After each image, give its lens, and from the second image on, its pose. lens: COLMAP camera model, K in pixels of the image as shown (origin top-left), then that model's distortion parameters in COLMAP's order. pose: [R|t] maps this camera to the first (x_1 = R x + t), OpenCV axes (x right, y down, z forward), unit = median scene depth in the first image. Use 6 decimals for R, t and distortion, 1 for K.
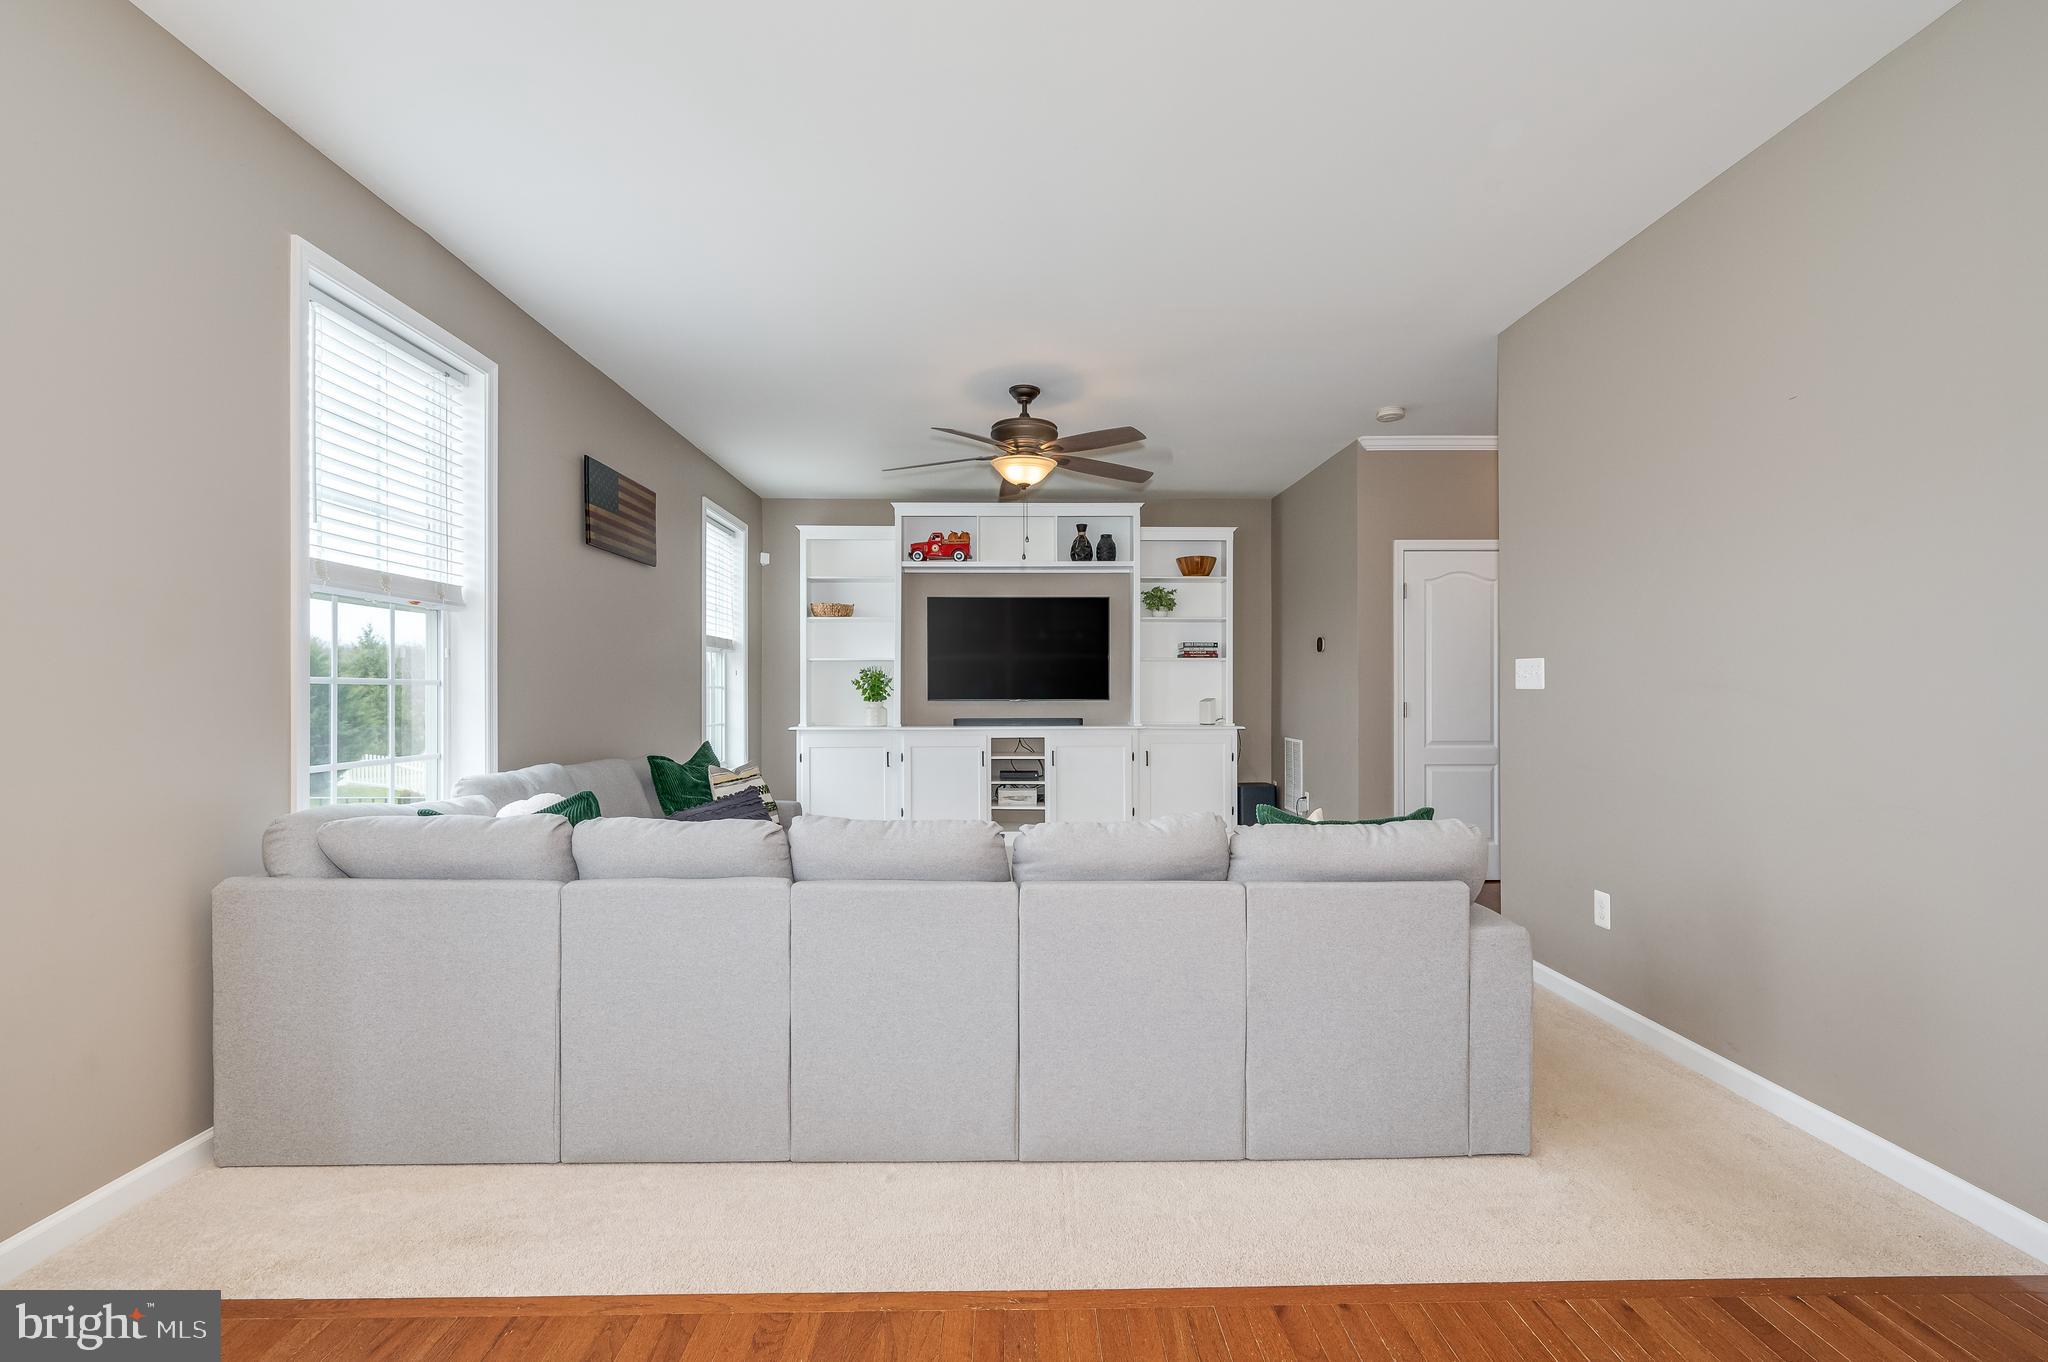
lens RADIAL K [[919.0, 0, 1020.8], [0, 919.0, 686.6], [0, 0, 1]] dist [-0.001726, 0.001219]
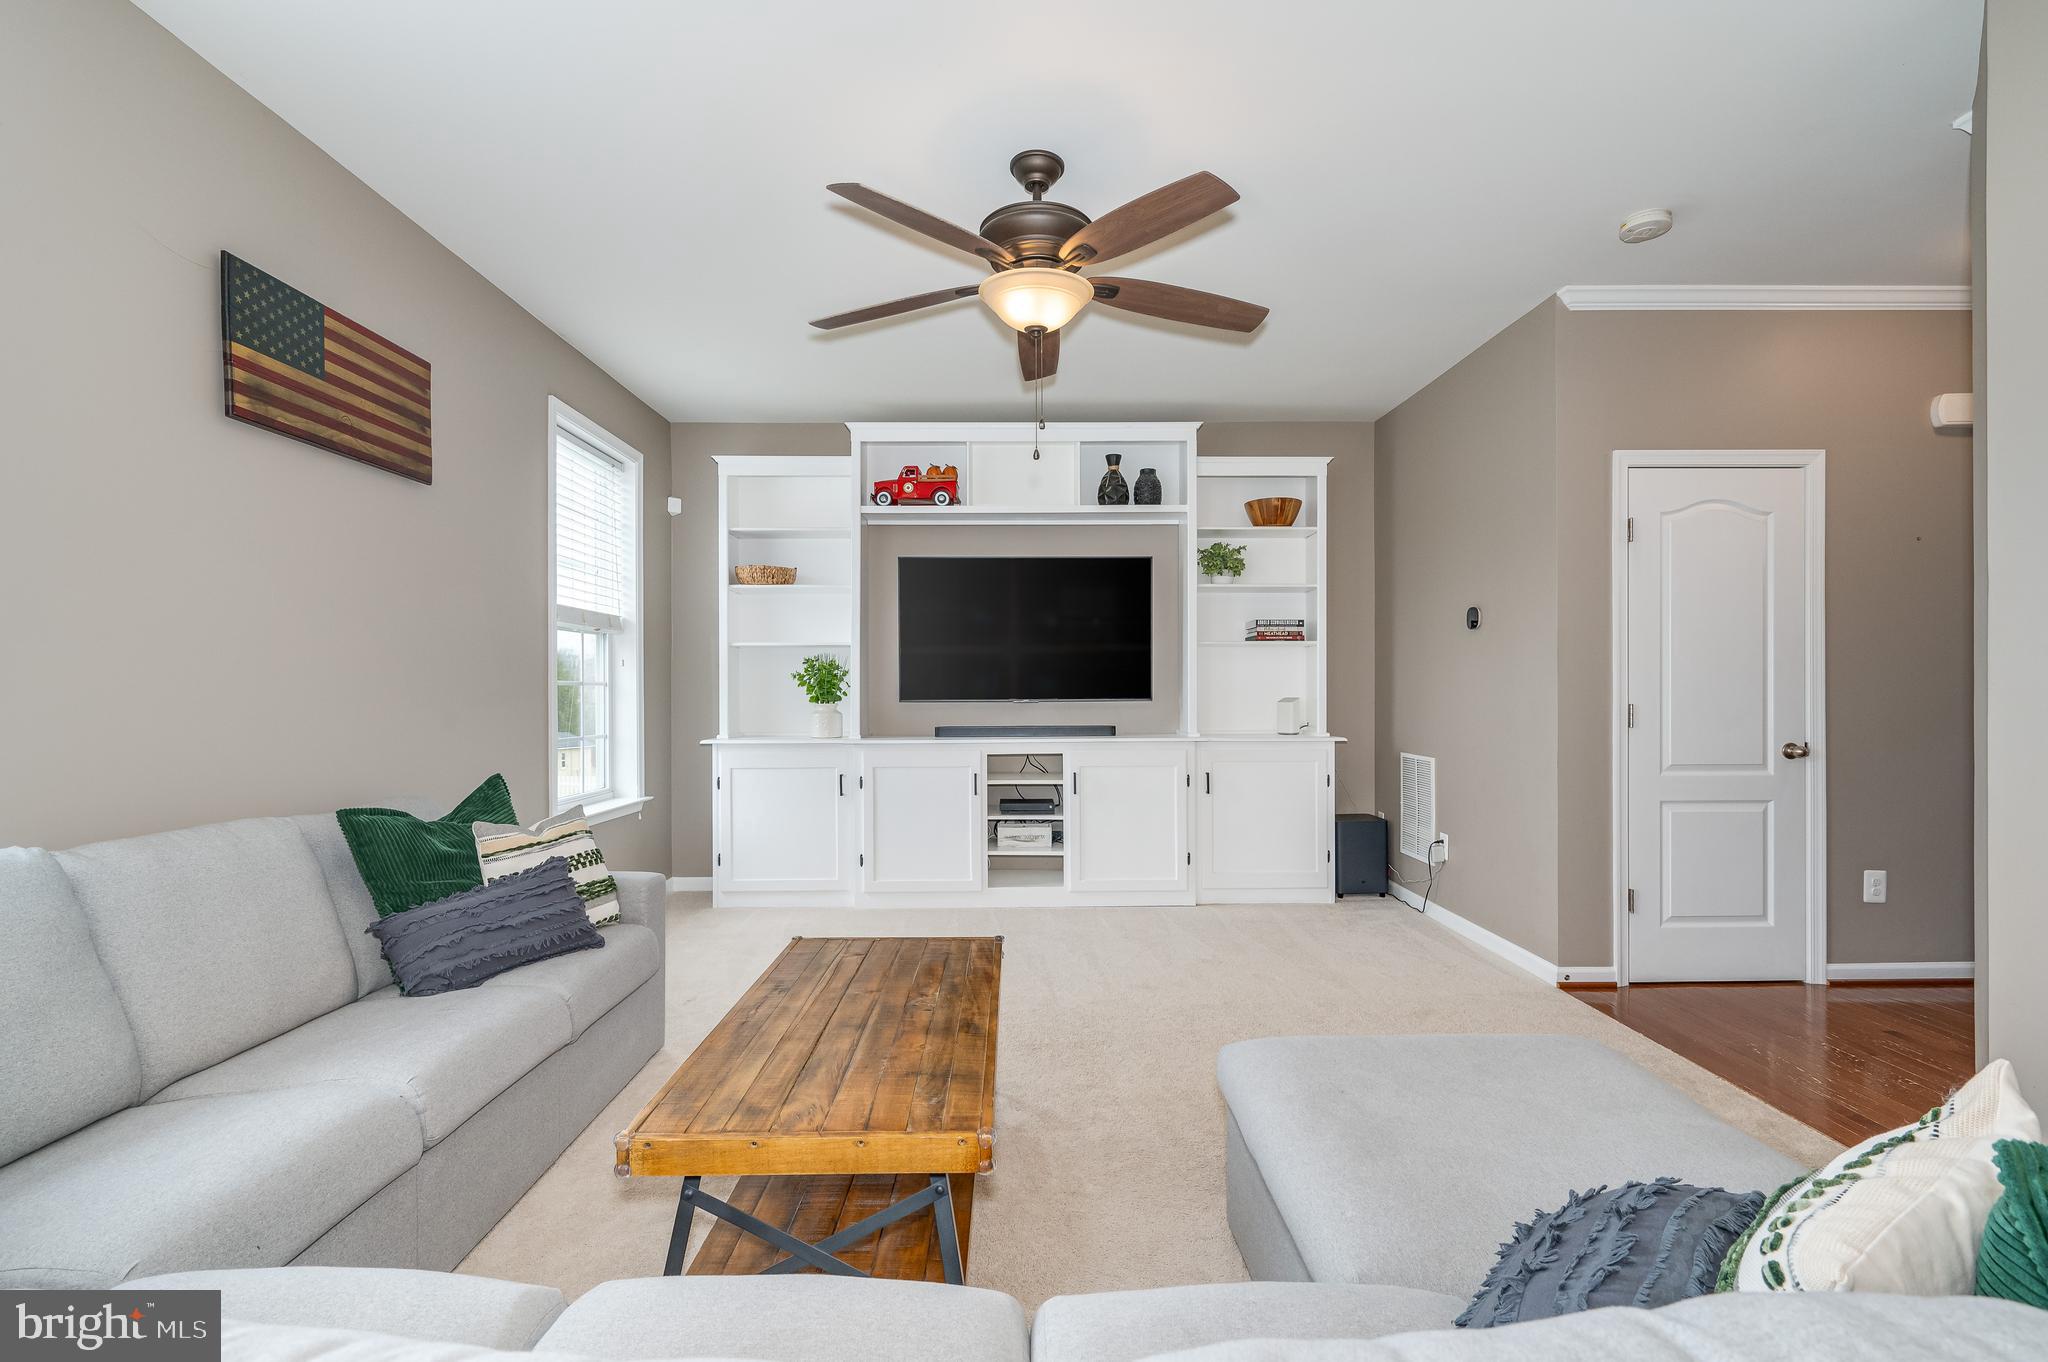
lens RADIAL K [[919.0, 0, 1026.1], [0, 919.0, 690.4], [0, 0, 1]] dist [-0.001726, 0.001219]
pose [[0.999996, -0.002271, 0.001719, -0.003380], [0.002260, 0.999976, 0.006475, 0.001996], [-0.001733, -0.006471, 0.999978, 0.289975]]
